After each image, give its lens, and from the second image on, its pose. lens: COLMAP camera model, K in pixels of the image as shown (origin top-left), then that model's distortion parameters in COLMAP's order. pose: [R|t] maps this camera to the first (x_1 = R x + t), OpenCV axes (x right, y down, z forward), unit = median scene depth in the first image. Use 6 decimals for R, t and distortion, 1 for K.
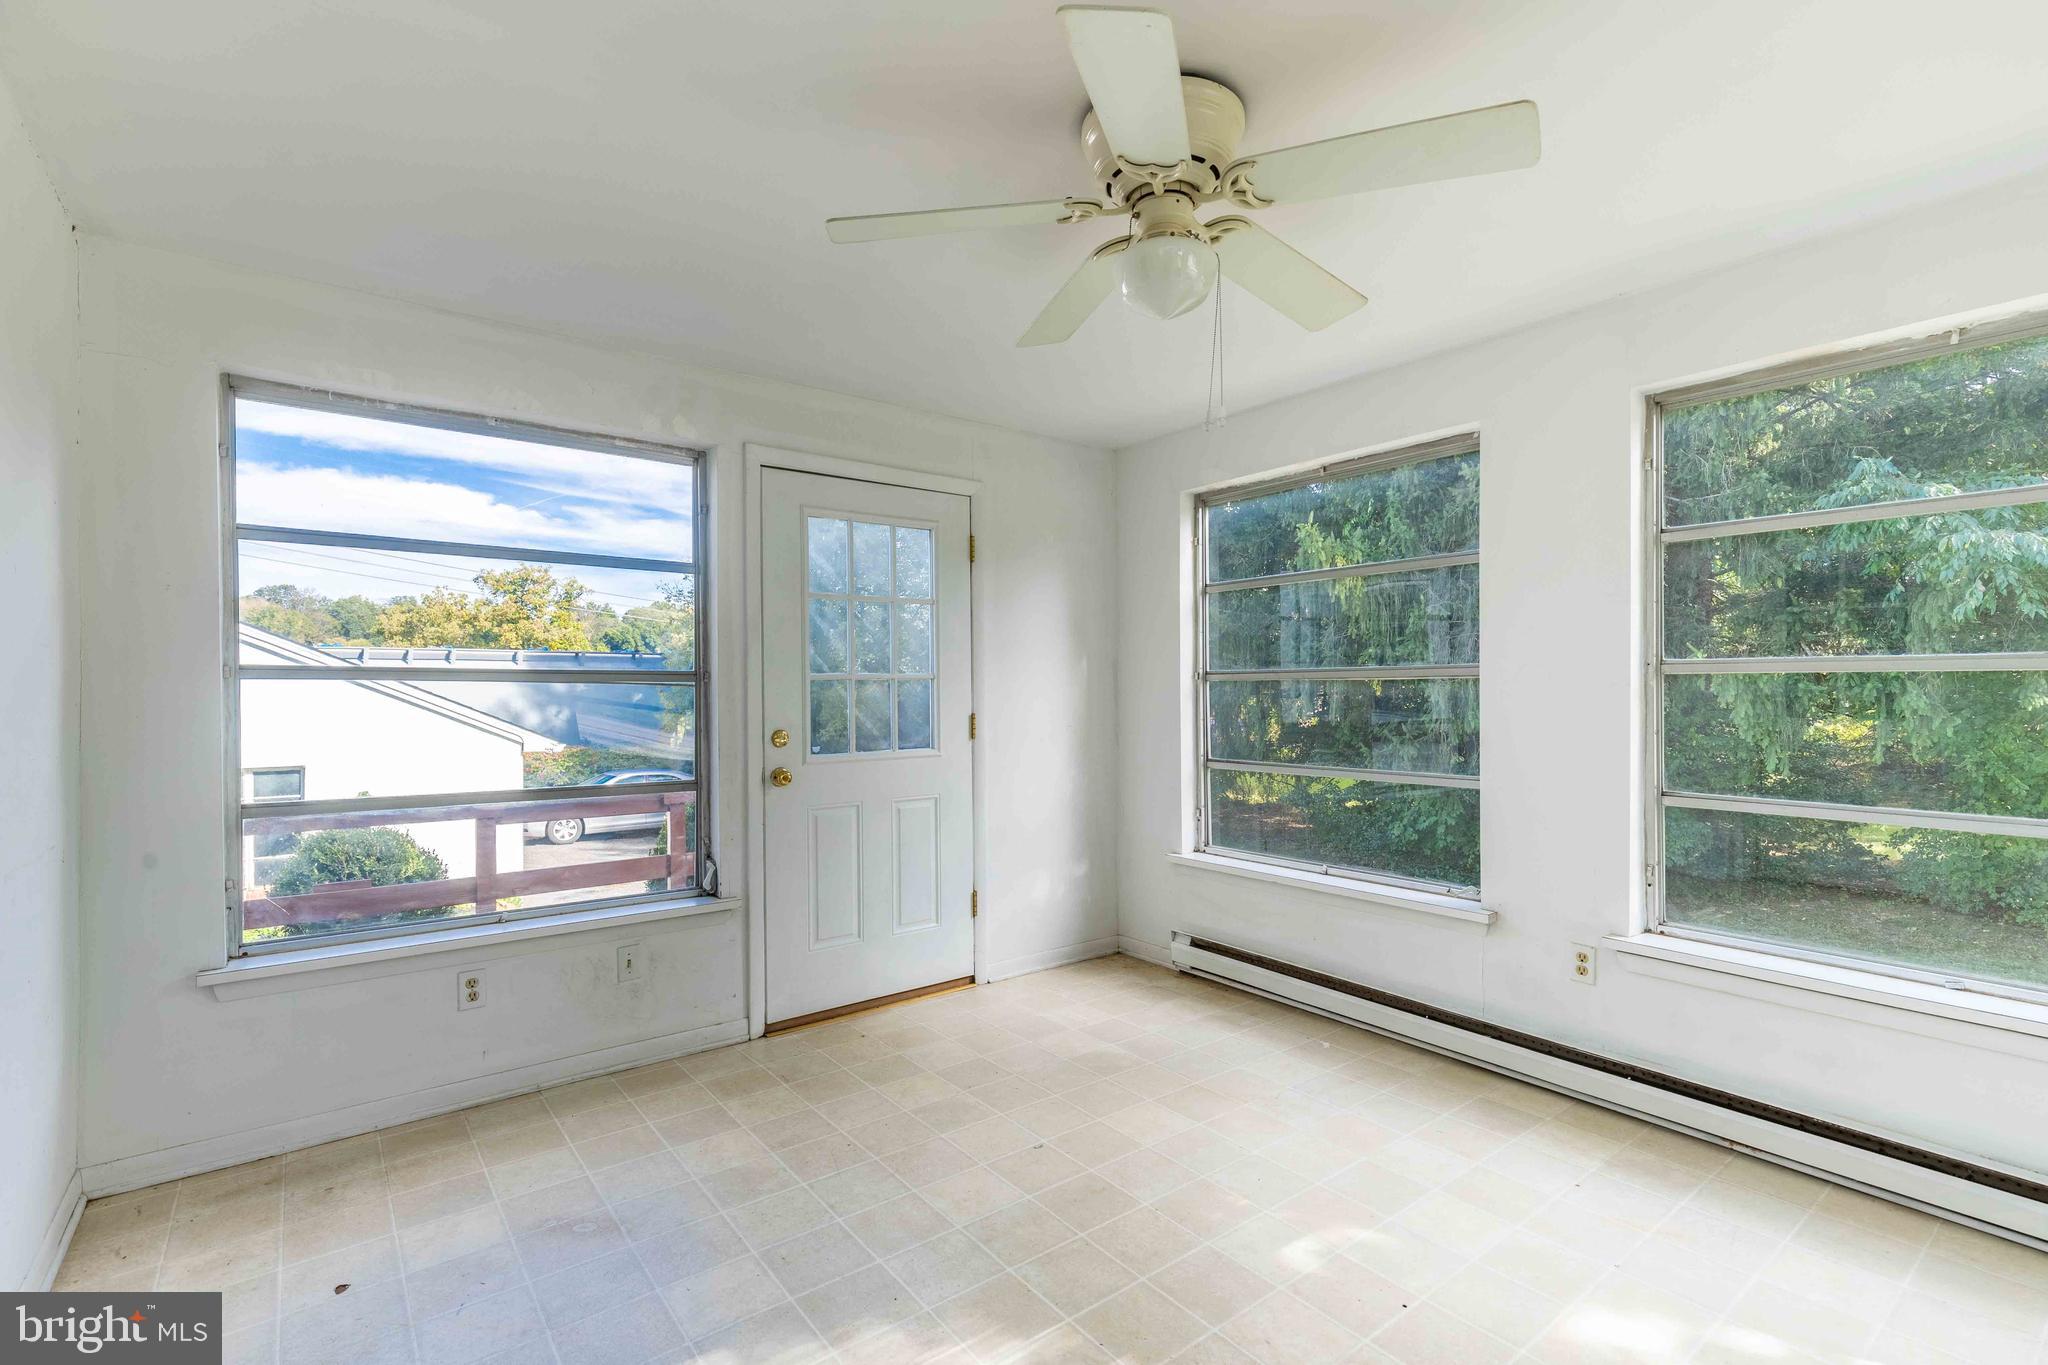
lens RADIAL K [[938.9, 0, 1031.9], [0, 938.9, 695.1], [0, 0, 1]] dist [0.010904, -0.001259]
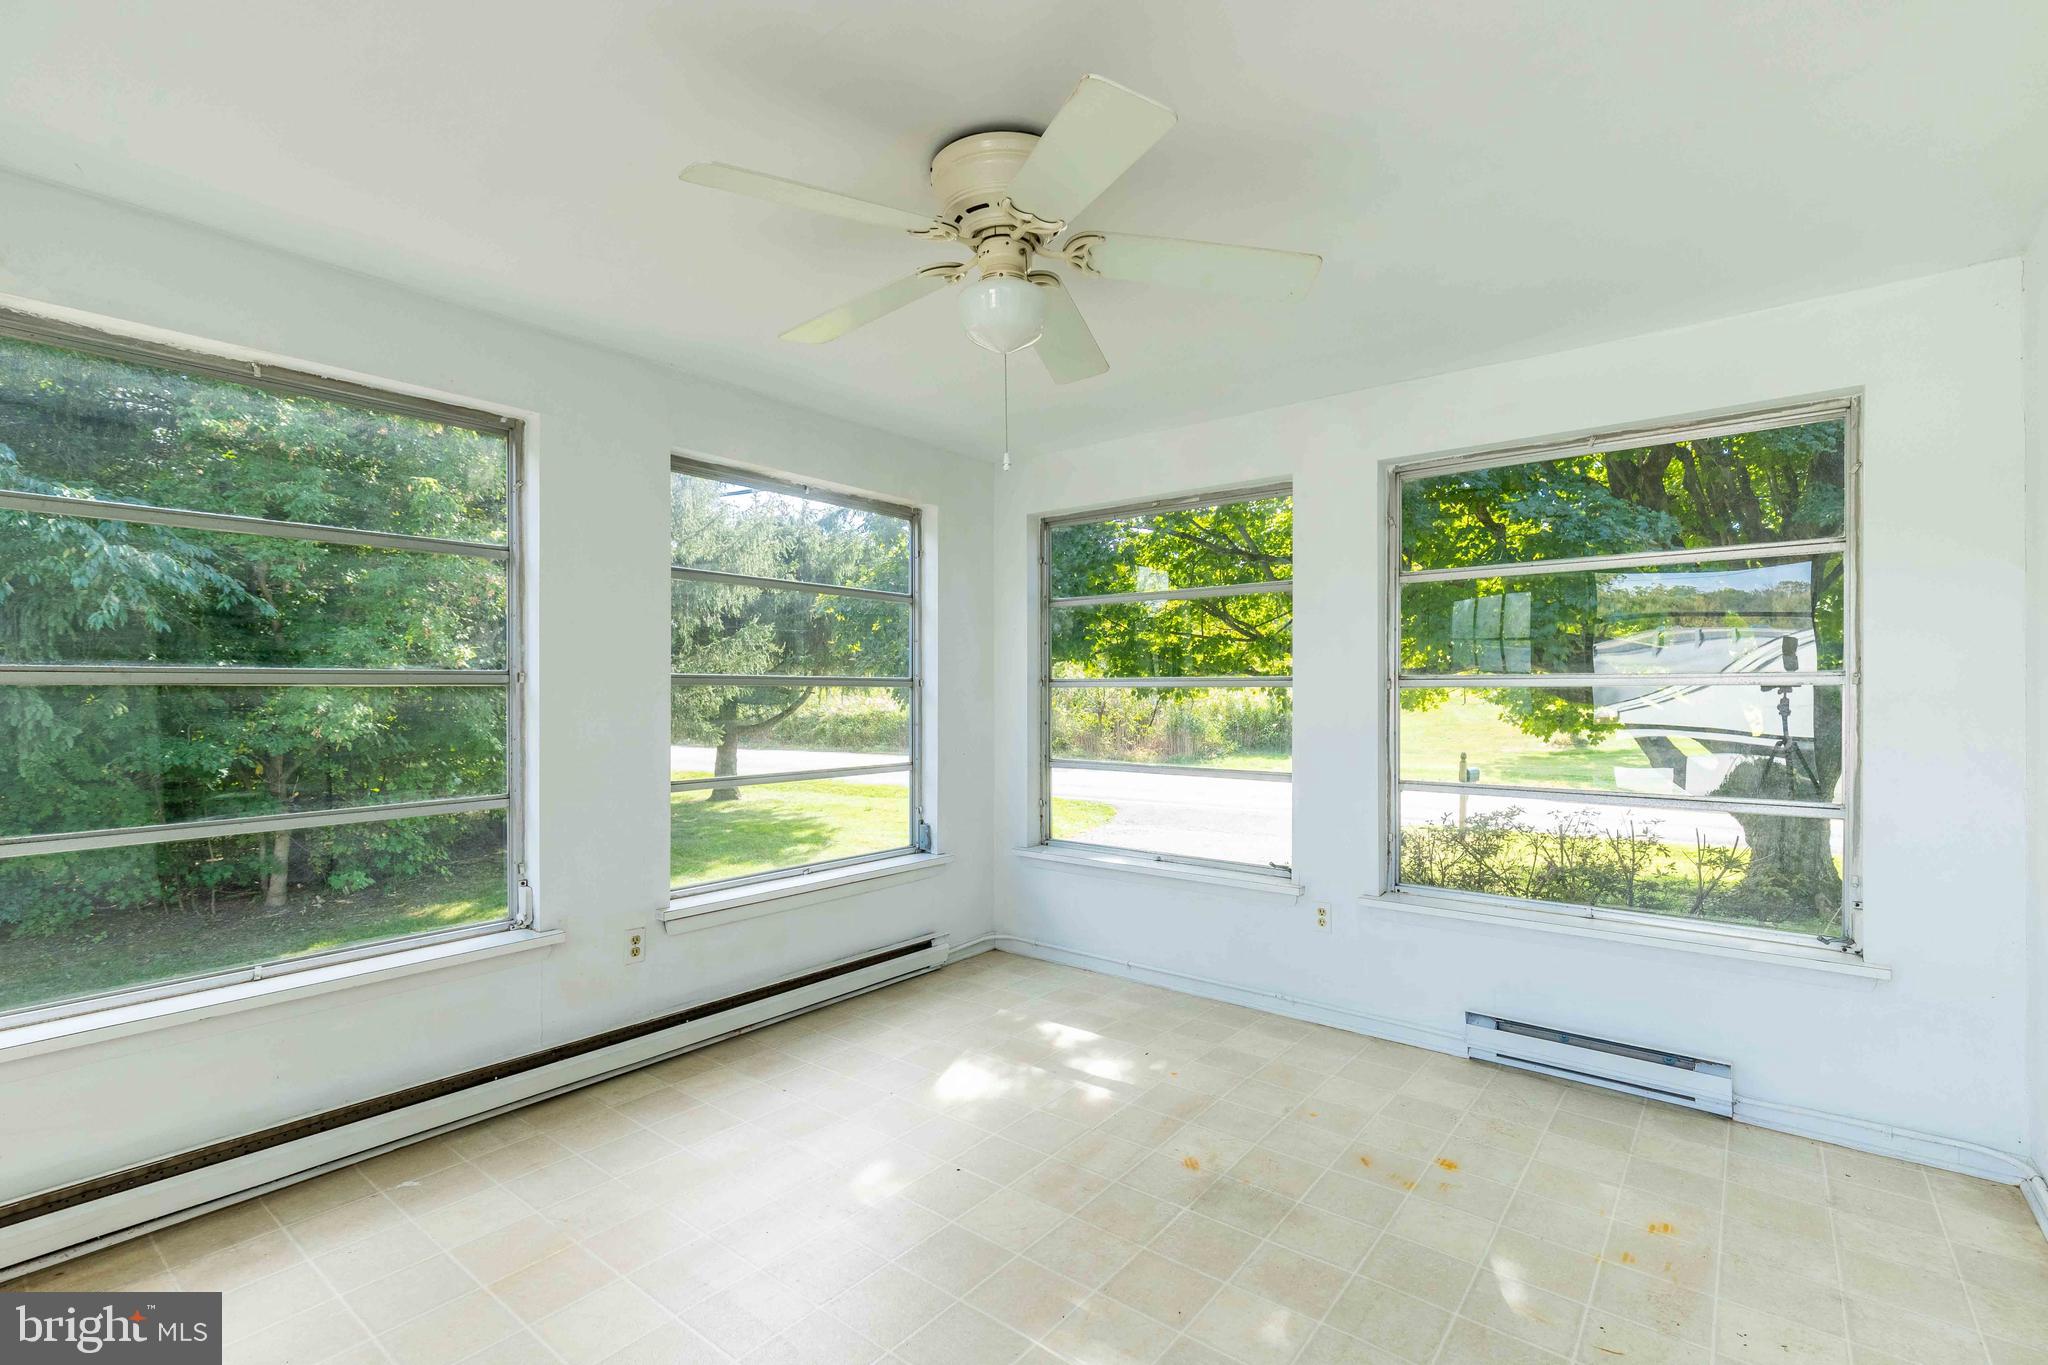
lens RADIAL K [[938.9, 0, 1031.9], [0, 938.9, 695.1], [0, 0, 1]] dist [0.010904, -0.001259]
pose [[-0.235499, -0.000005, 0.971874, -0.574030], [0.013357, 0.999906, 0.003242, 0.001489], [-0.971783, 0.013745, -0.235477, 0.802504]]
